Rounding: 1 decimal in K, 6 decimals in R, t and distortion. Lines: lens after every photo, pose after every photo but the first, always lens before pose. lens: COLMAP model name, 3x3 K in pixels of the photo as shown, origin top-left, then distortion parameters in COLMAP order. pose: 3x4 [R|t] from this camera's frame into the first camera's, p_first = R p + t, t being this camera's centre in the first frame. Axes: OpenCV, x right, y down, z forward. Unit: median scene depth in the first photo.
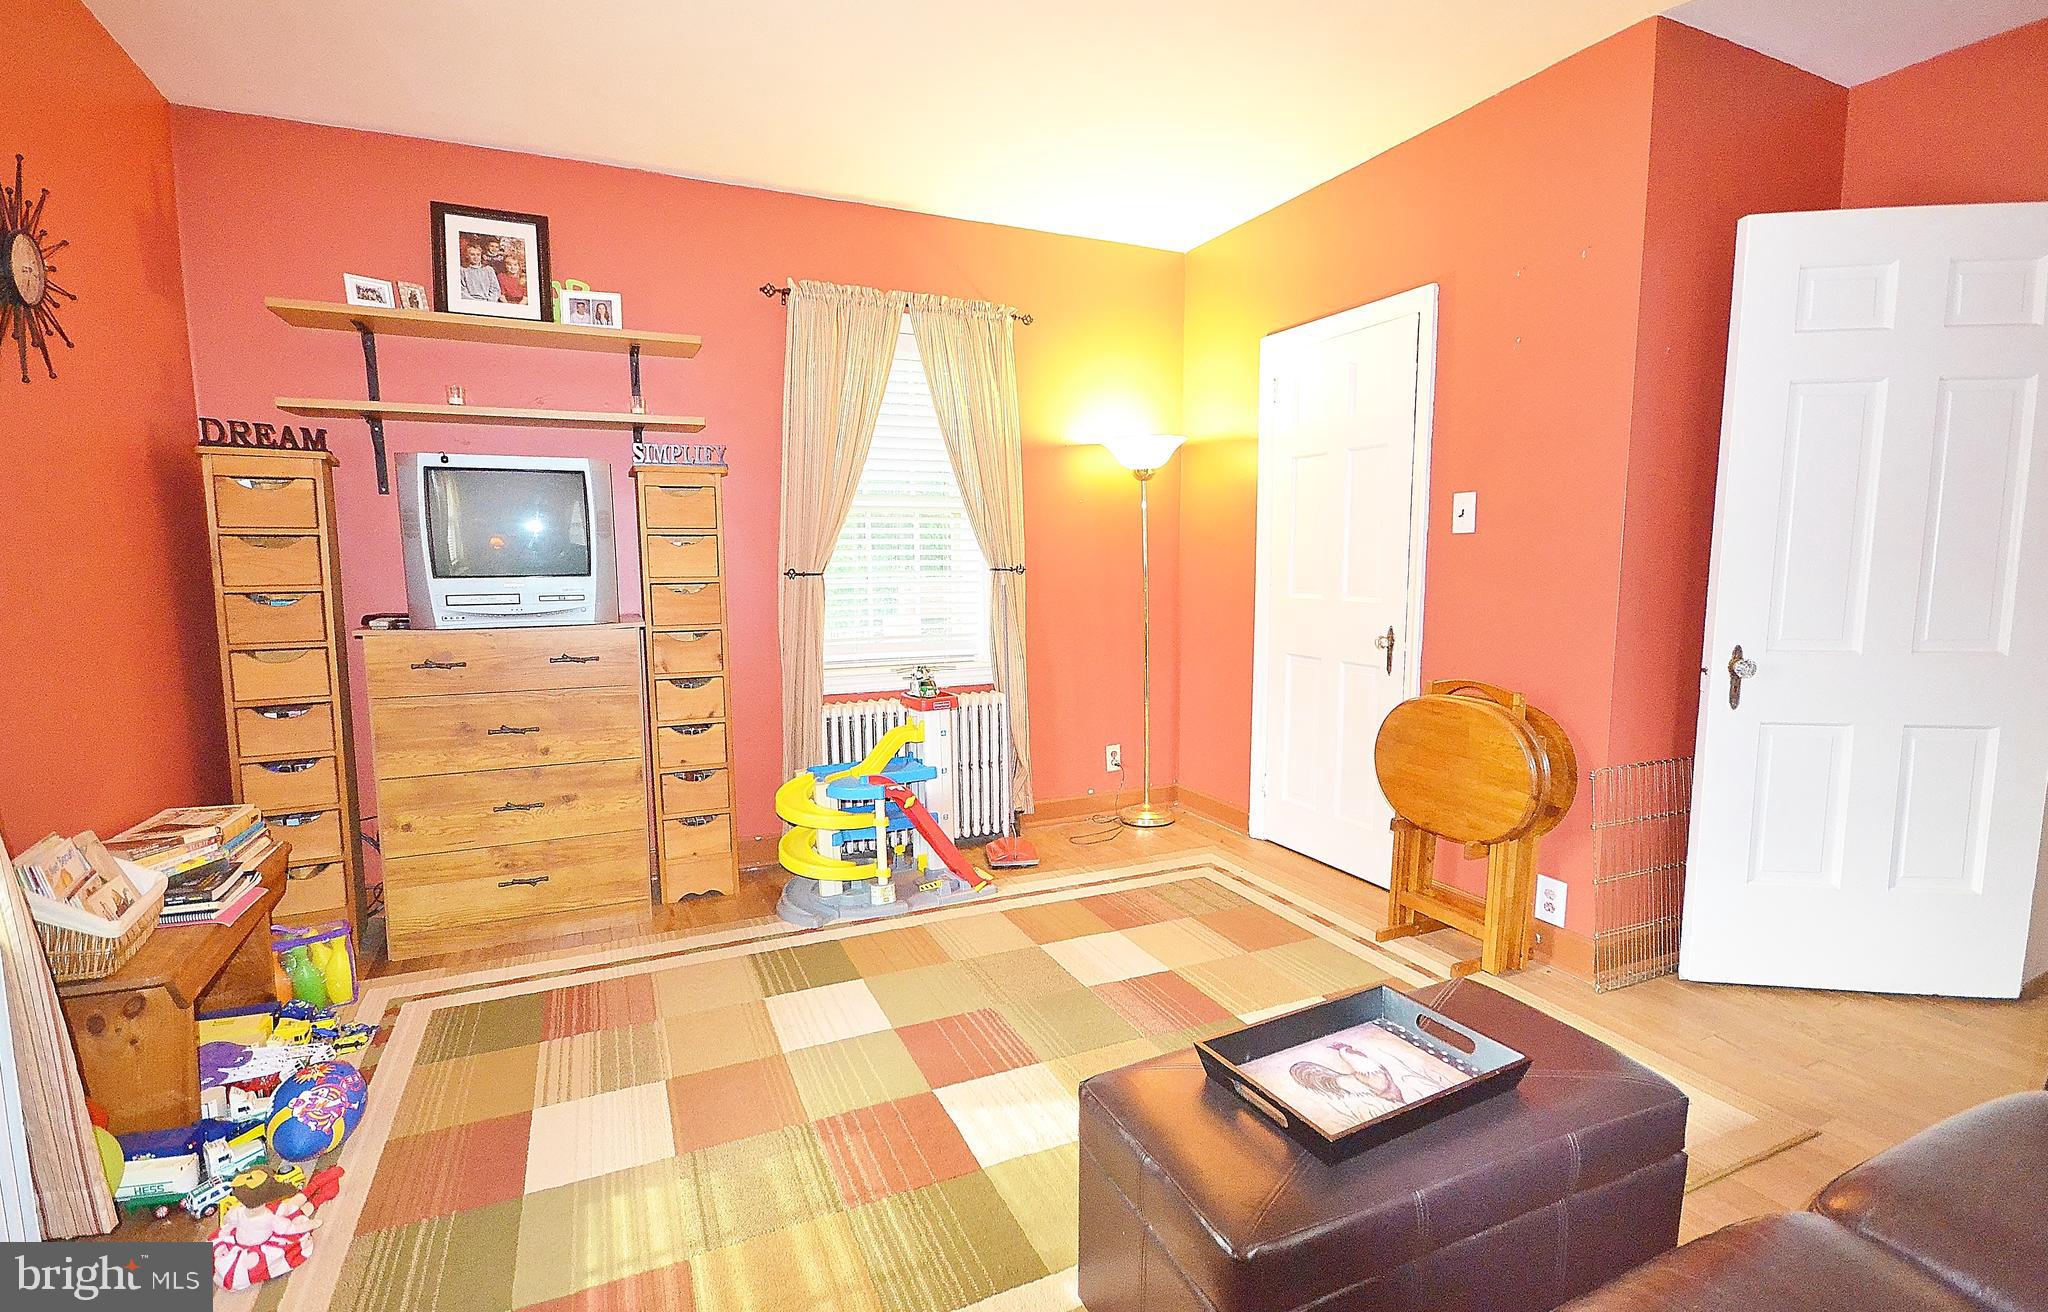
lens RADIAL K [[951.4, 0, 1024.0], [0, 951.4, 656.0], [0, 0, 1]] dist [0.001272, 0.000319]
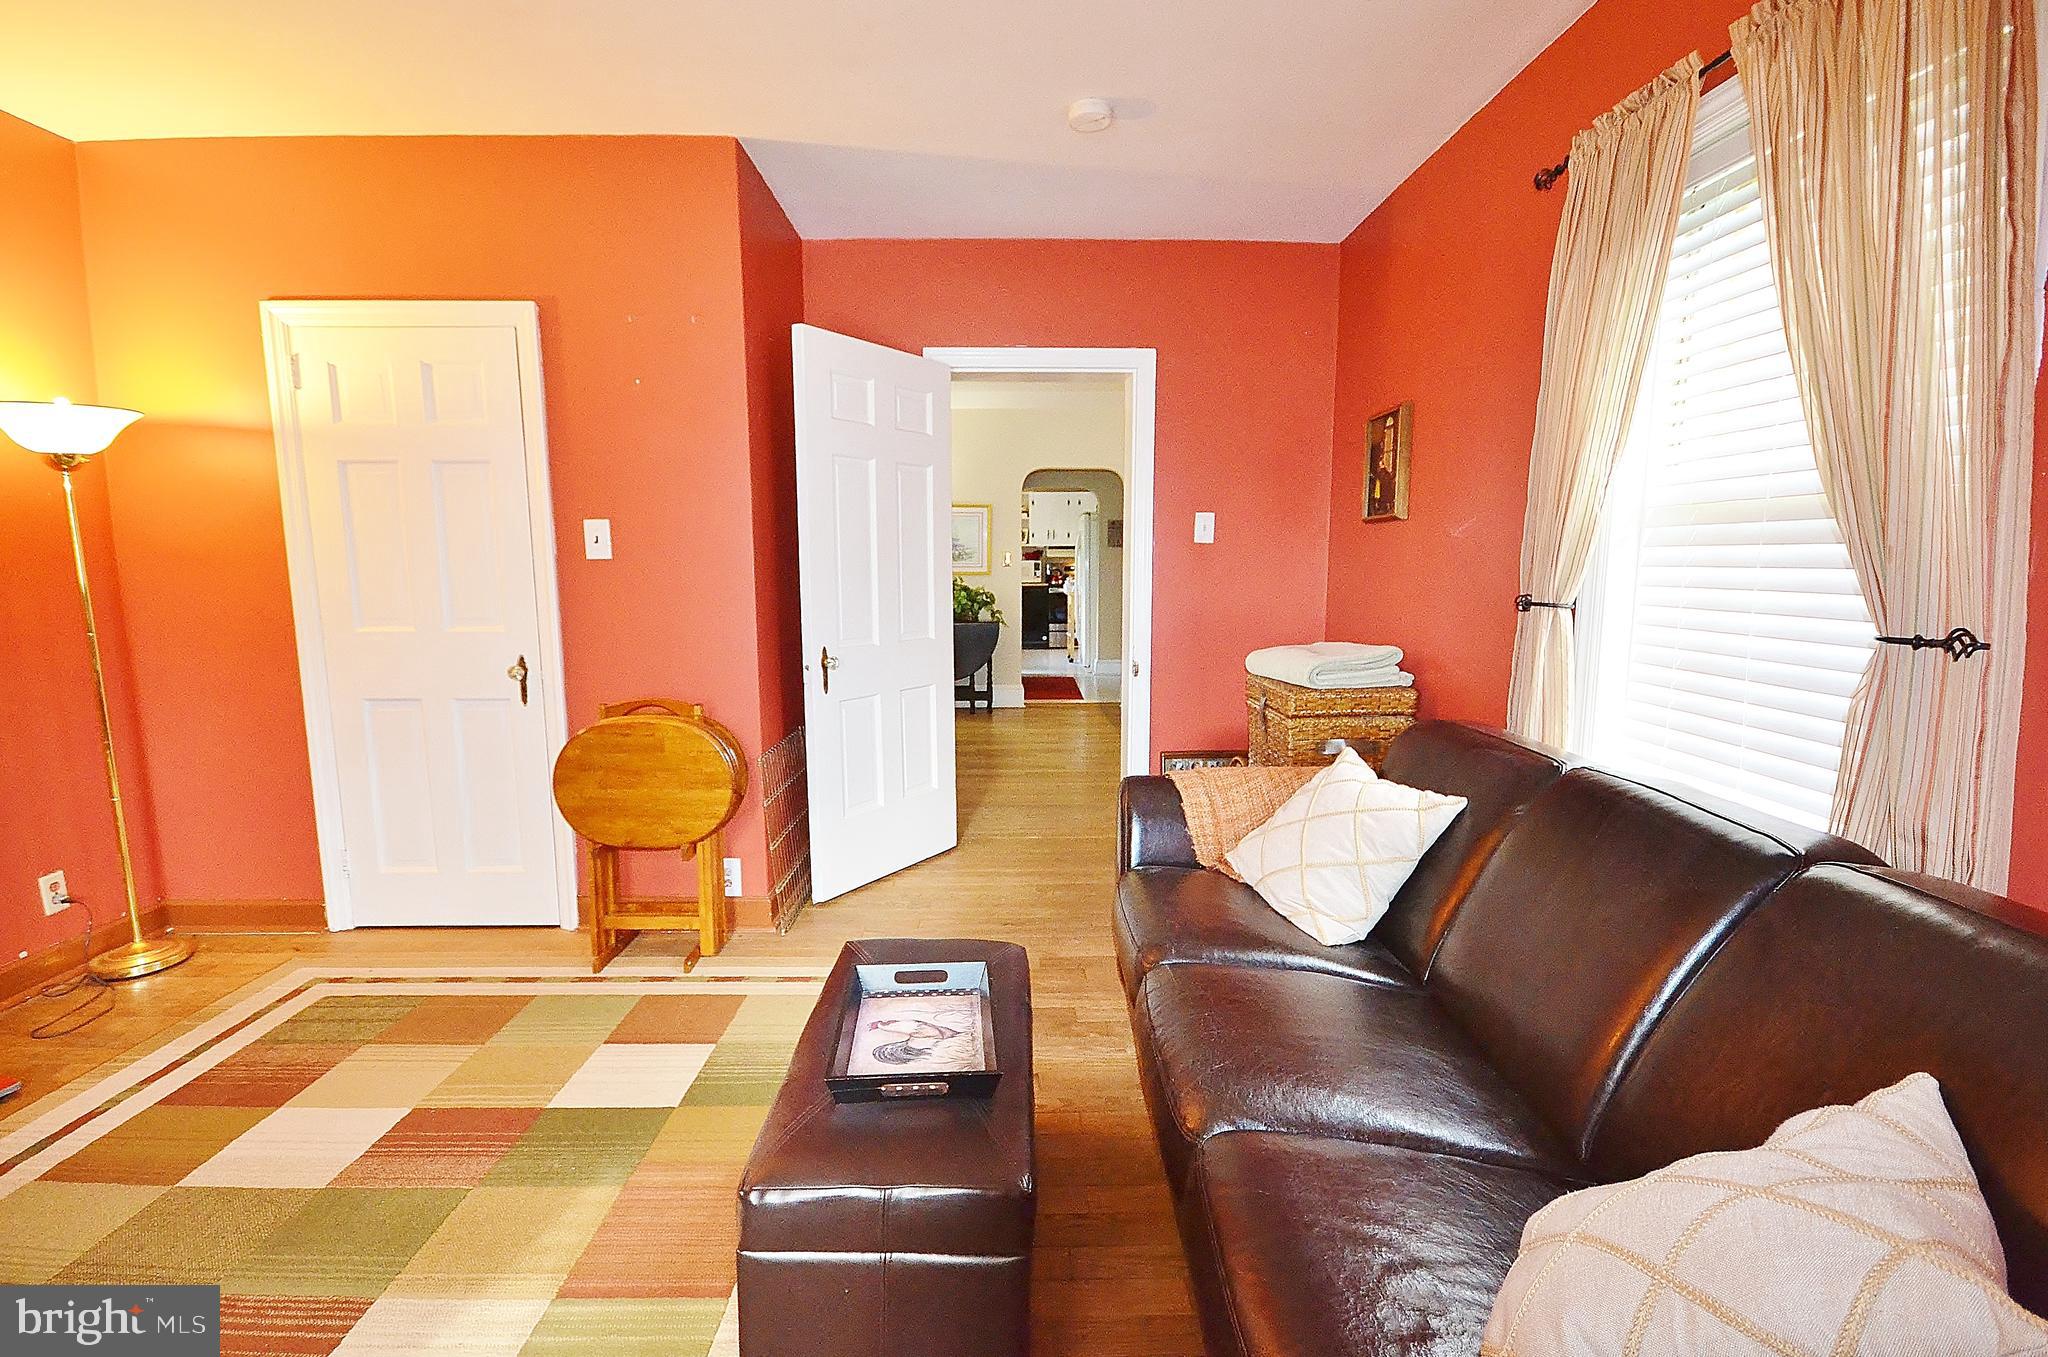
lens RADIAL K [[912.7, 0, 1019.5], [0, 912.7, 683.2], [0, 0, 1]] dist [0.015459, -0.016900]
pose [[0.399164, -0.113941, 0.909772, -0.273571], [0.095963, 0.991990, 0.082134, -0.033637], [-0.911844, 0.054520, 0.406901, 0.189384]]
